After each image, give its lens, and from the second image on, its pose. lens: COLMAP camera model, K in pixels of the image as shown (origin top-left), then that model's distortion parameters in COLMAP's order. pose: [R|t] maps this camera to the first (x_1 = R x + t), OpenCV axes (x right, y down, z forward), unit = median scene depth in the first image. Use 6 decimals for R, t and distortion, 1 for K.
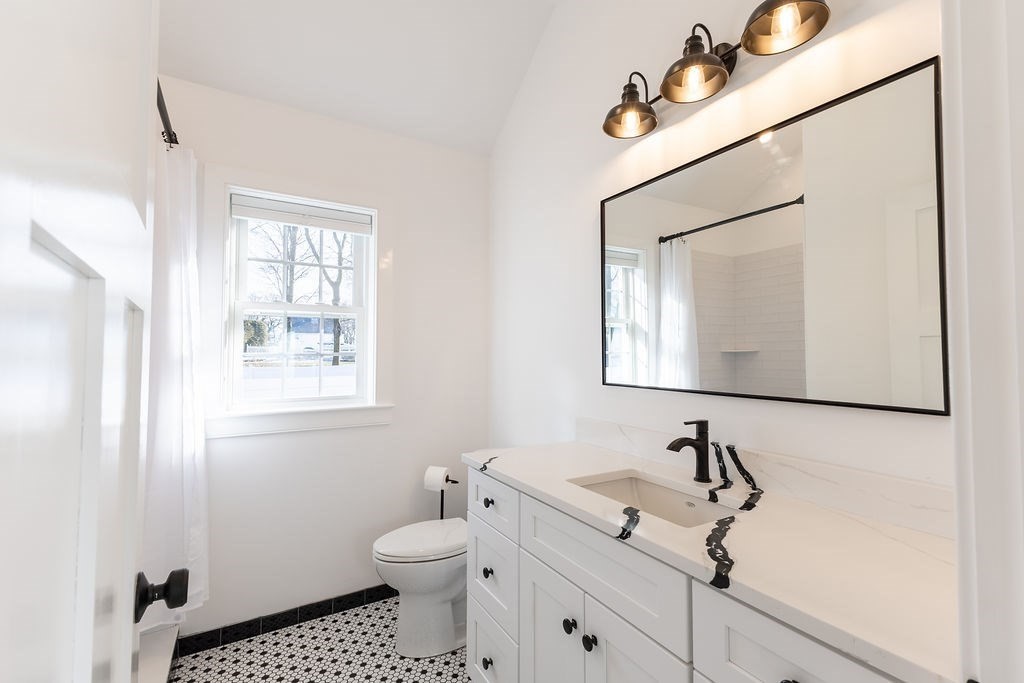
lens RADIAL K [[449.7, 0, 515.3], [0, 449.7, 337.0], [0, 0, 1]] dist [0.012818, 0.000168]
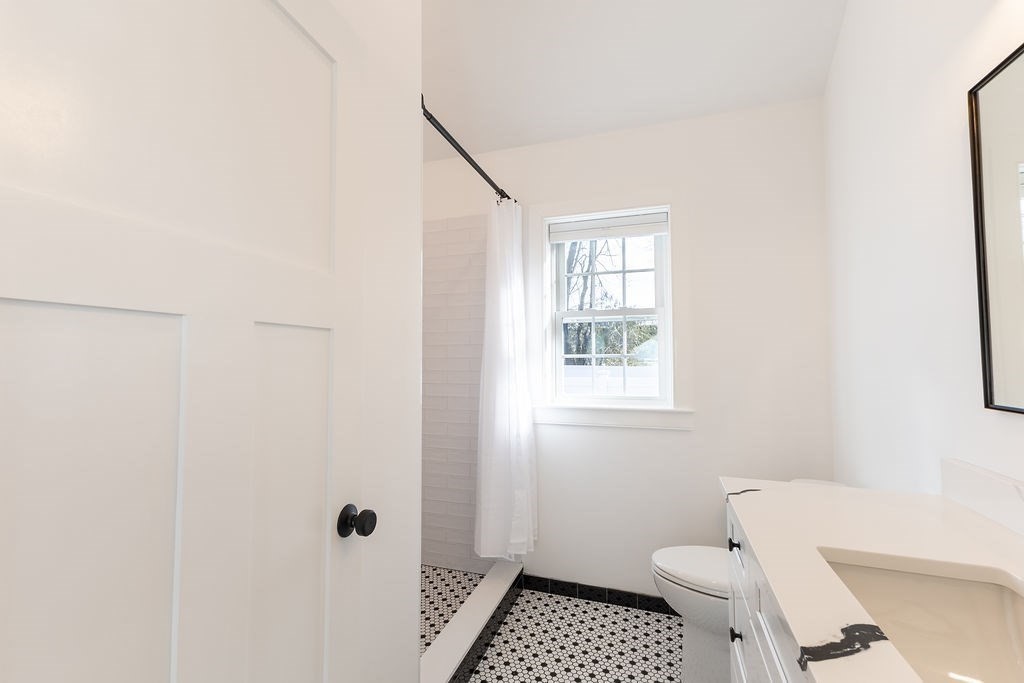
lens RADIAL K [[447.6, 0, 512.0], [0, 447.6, 341.5], [0, 0, 1]] dist [0.035789, -0.000022]
pose [[0.651957, -0.027456, -0.757759, 0.224988], [0.032667, 0.999433, -0.008107, 0.005618], [0.757552, -0.019468, 0.652484, 0.135645]]
